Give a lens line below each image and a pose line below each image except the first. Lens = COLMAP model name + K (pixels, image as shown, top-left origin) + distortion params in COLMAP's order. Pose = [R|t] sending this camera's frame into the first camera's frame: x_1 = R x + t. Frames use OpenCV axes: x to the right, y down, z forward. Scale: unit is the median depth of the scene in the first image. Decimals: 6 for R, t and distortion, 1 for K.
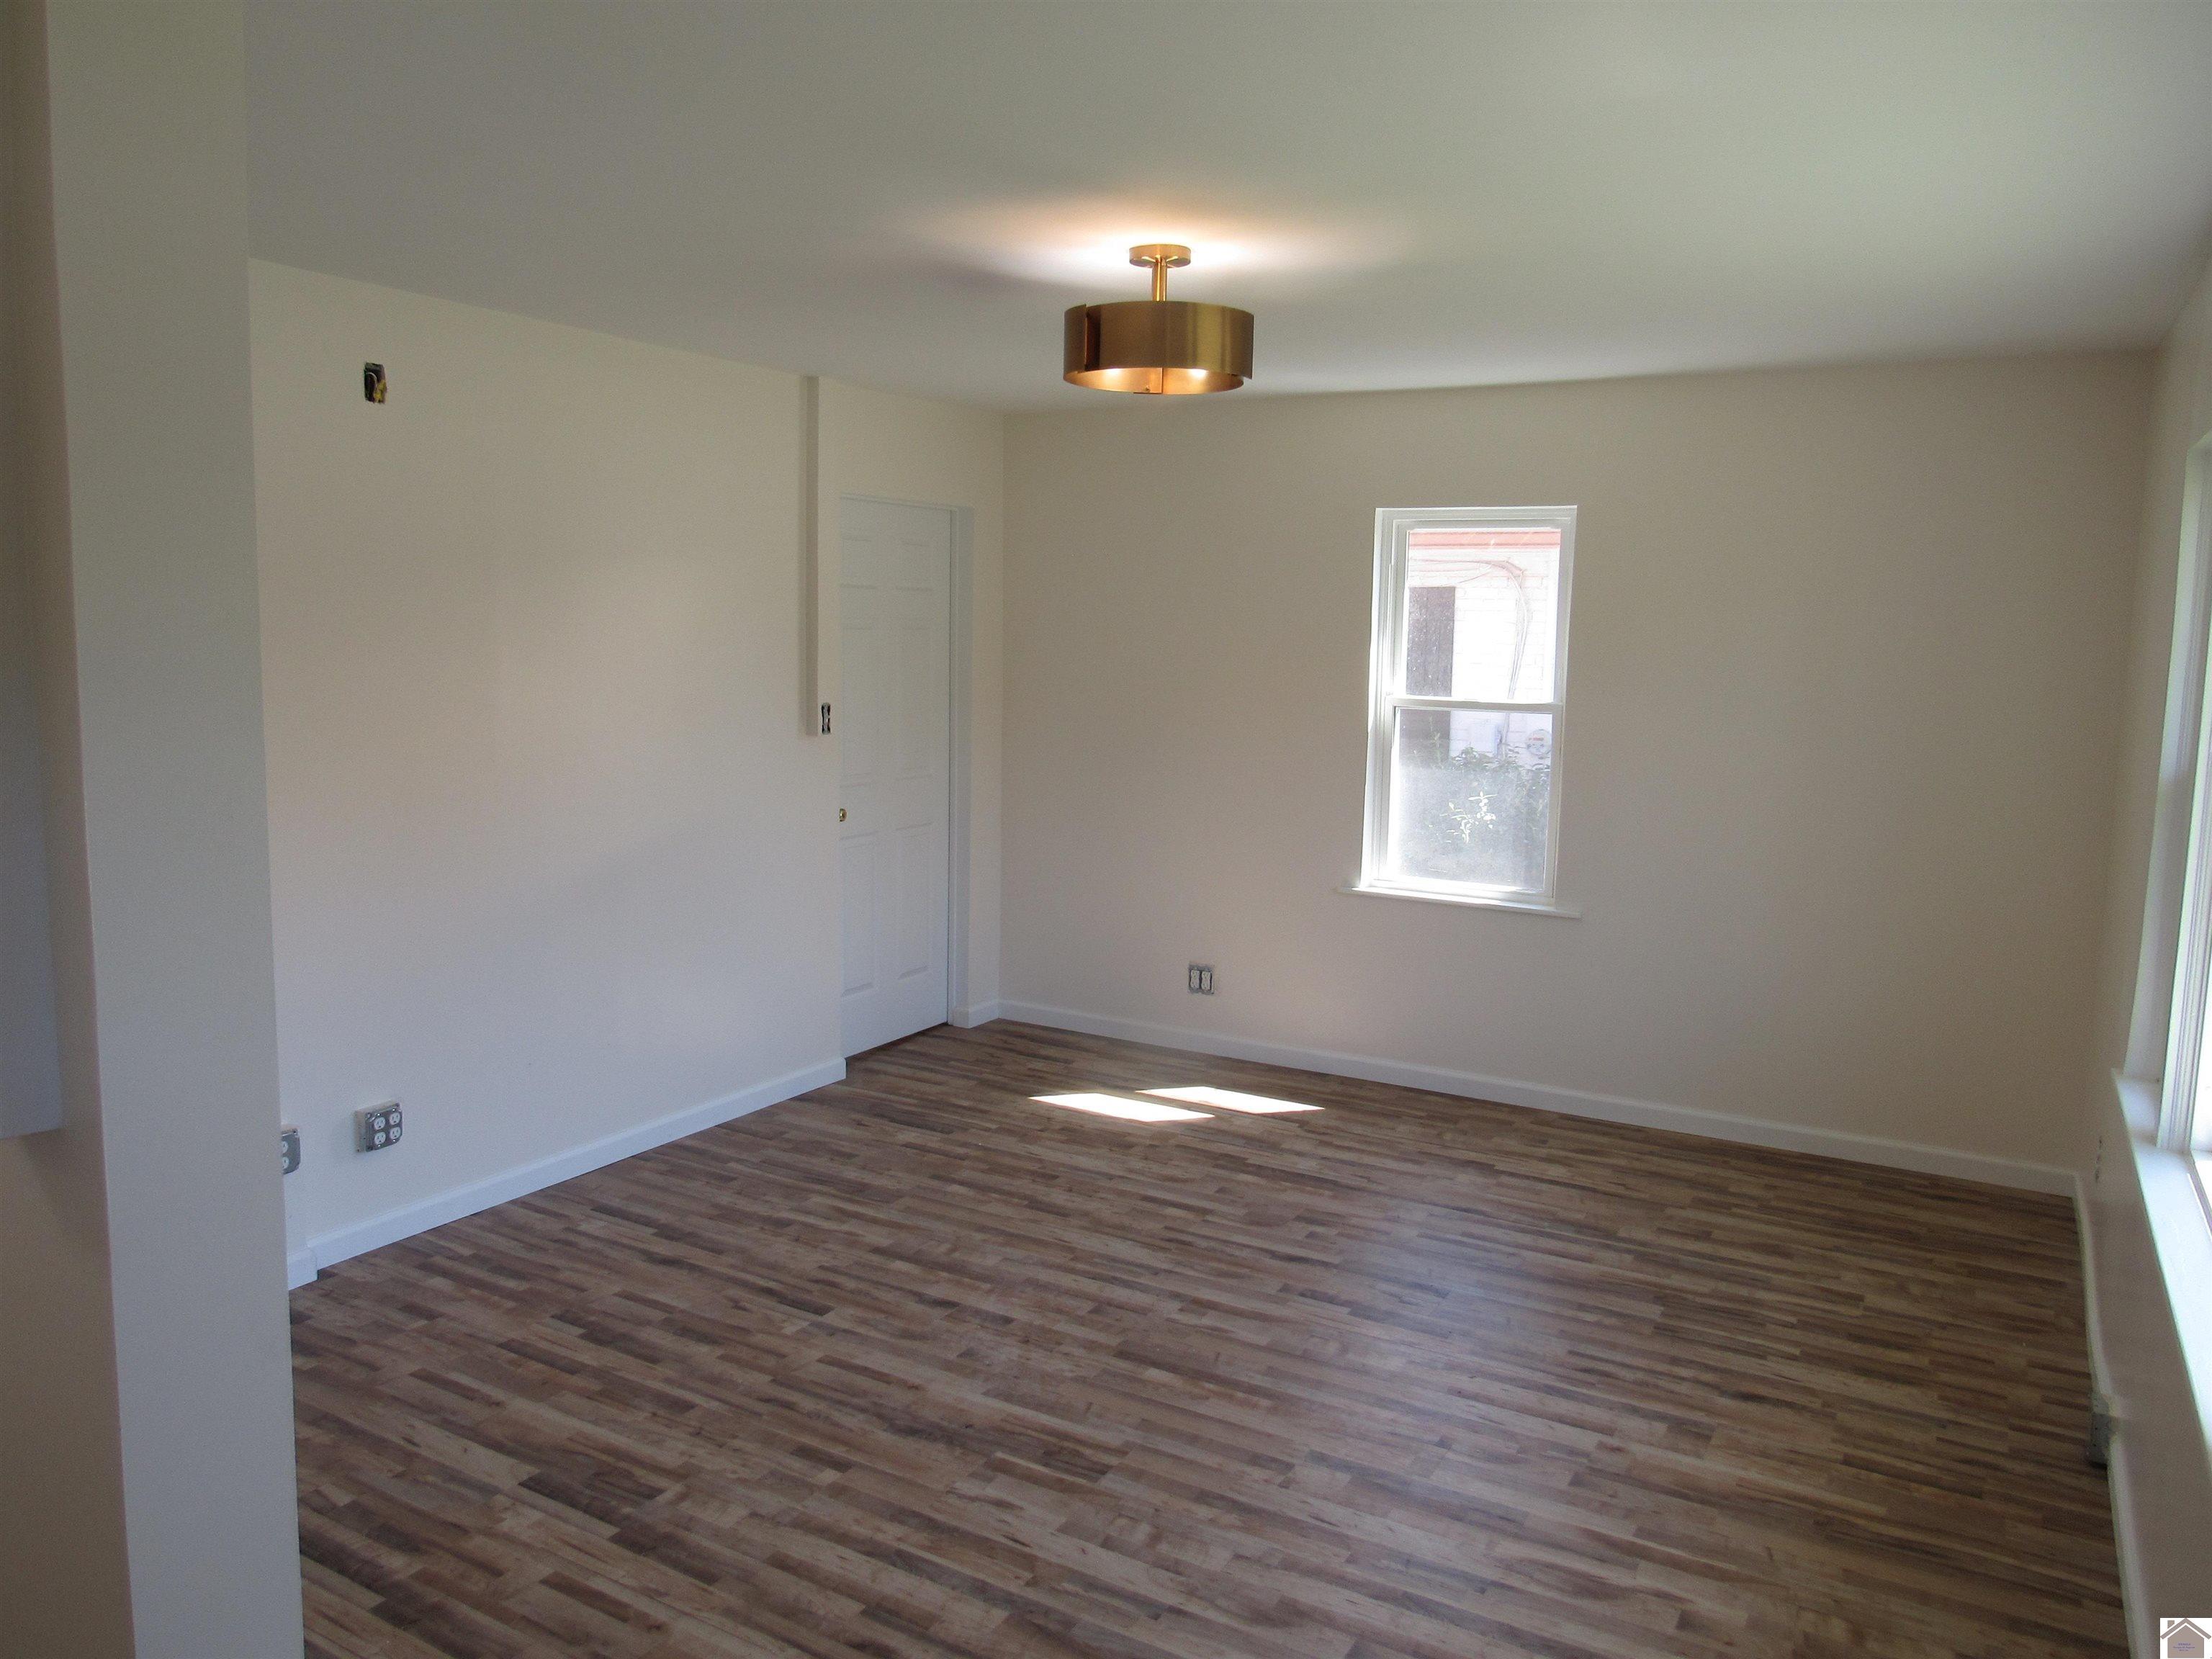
lens RADIAL K [[1572.1, 0, 1106.0], [0, 1572.1, 829.5], [0, 0, 1]] dist [-0.075992, 0.000646]
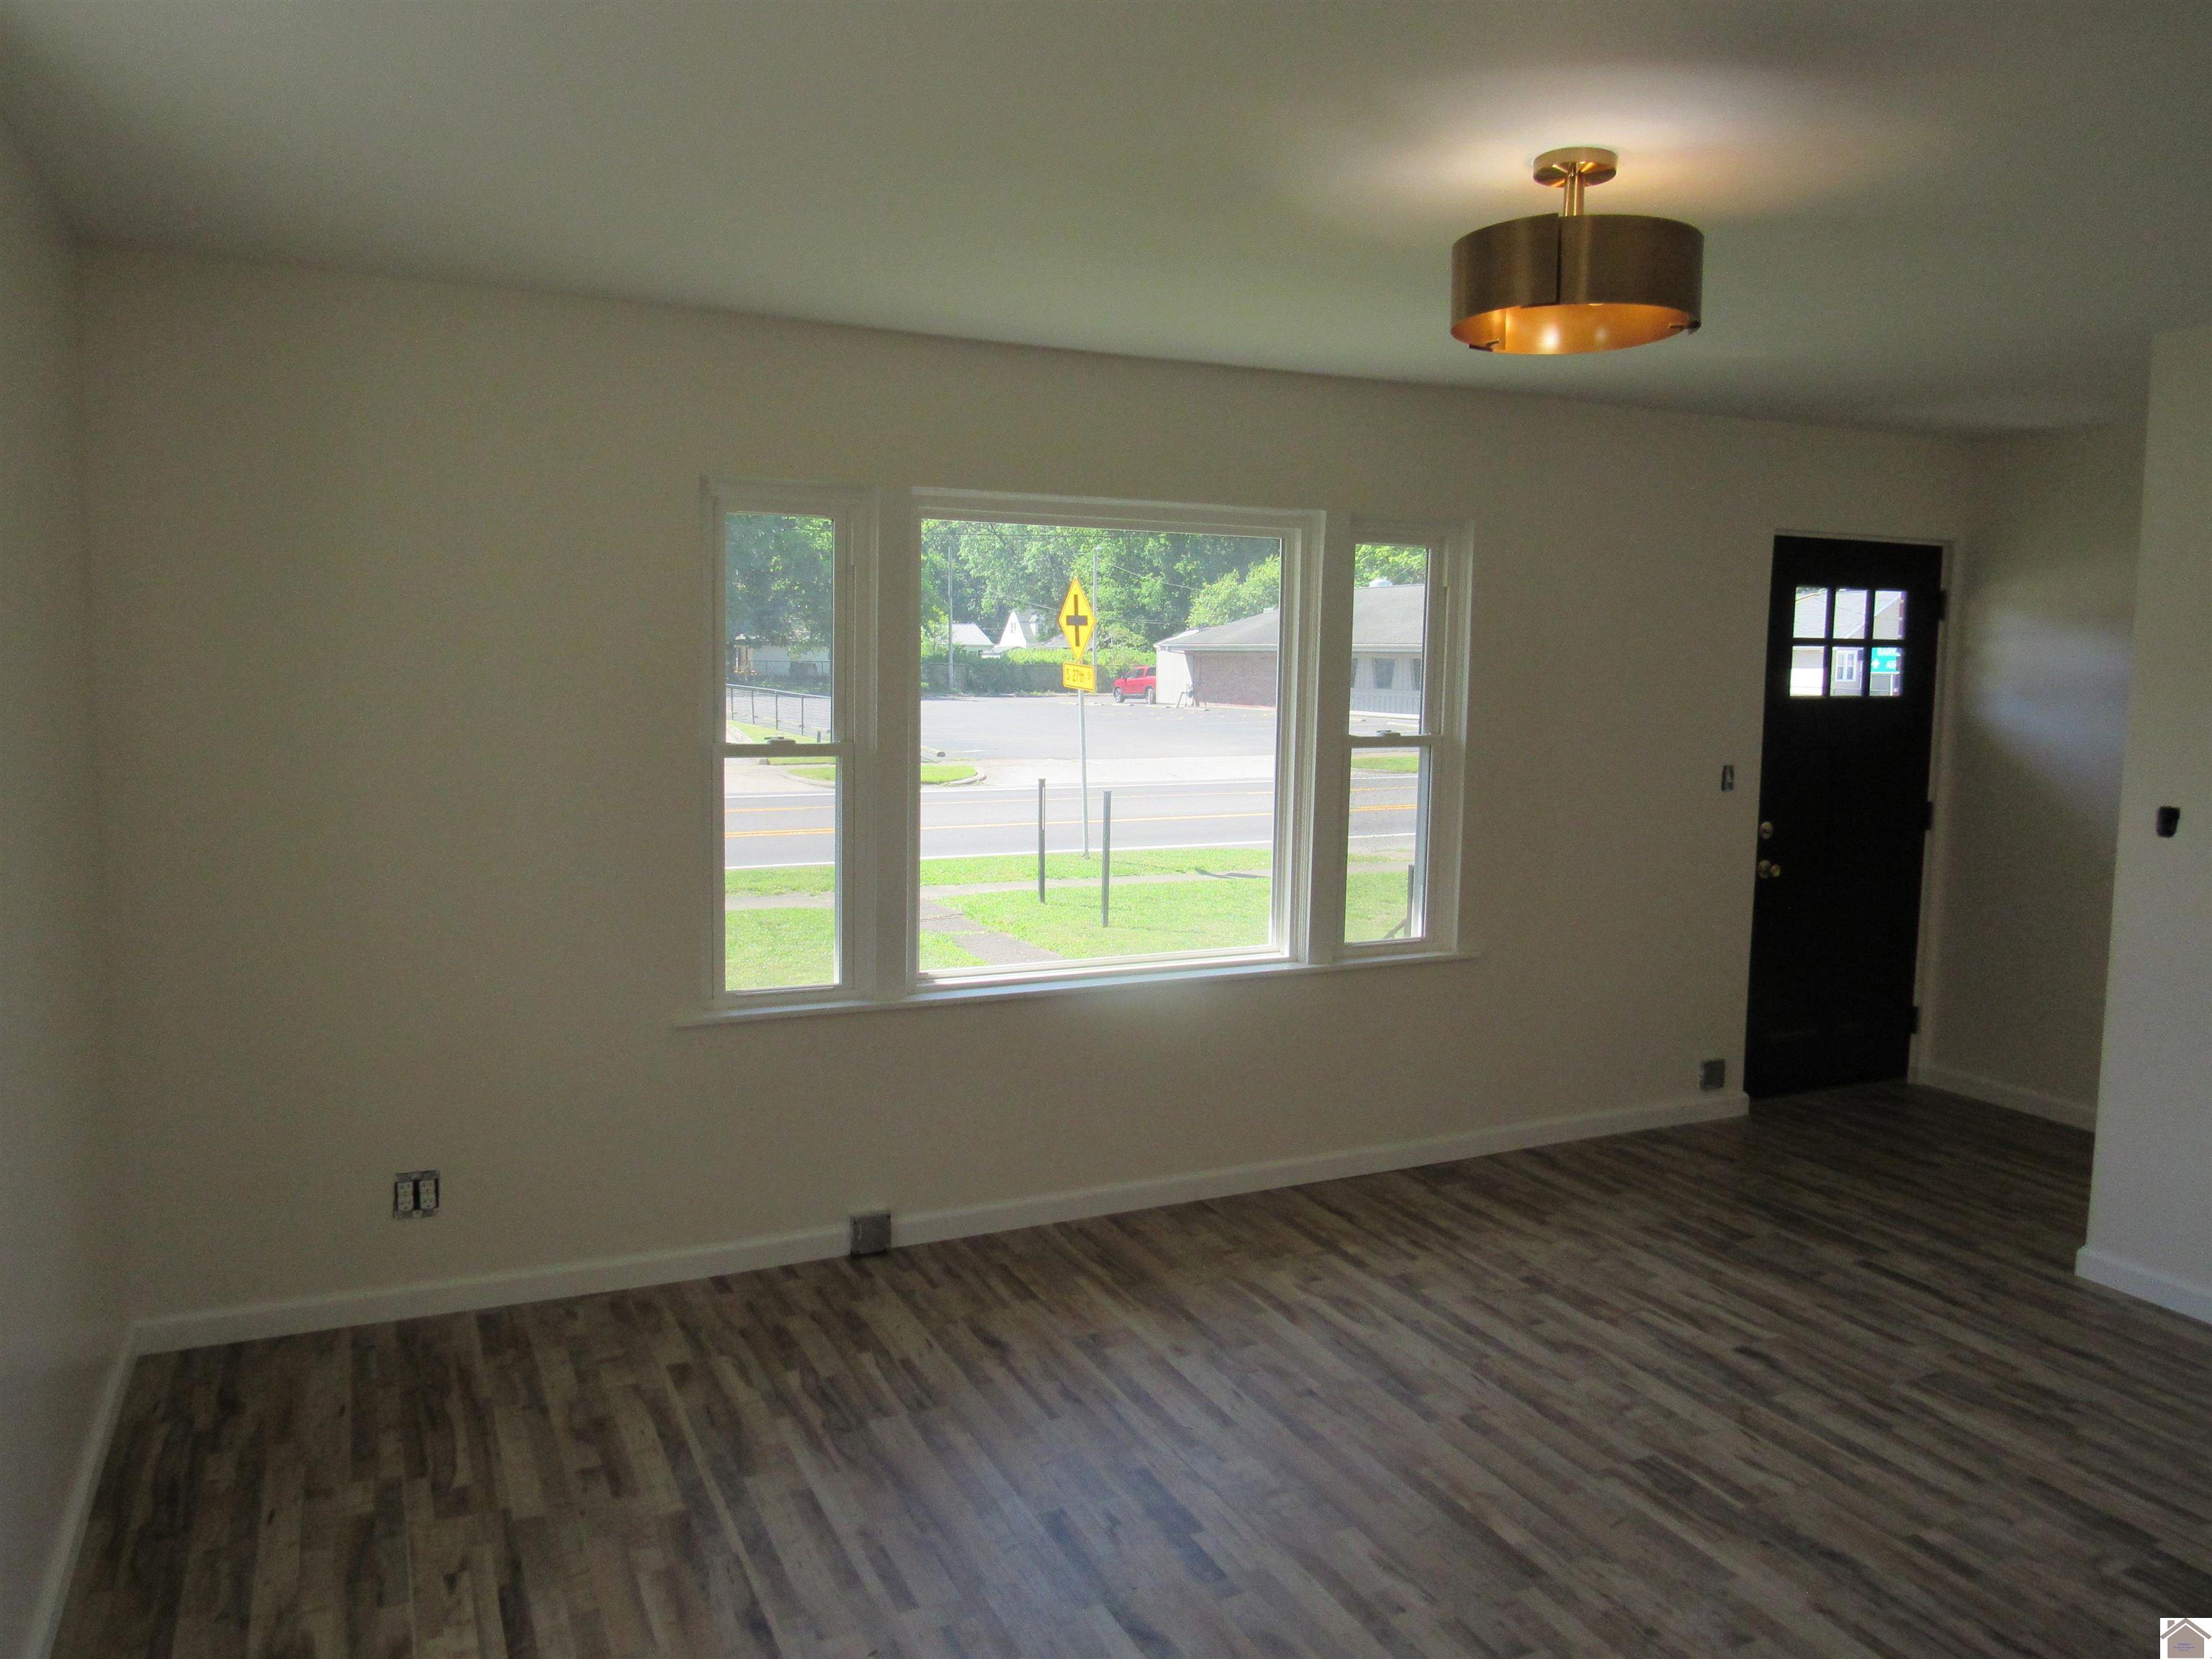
lens RADIAL K [[1581.6, 0, 1106.0], [0, 1581.6, 829.5], [0, 0, 1]] dist [-0.006544, 0.003237]
pose [[-0.823228, -0.093748, 0.559918, -0.244613], [0.037563, 0.975115, 0.218493, -0.232522], [-0.566467, 0.200902, -0.799220, 1.842884]]
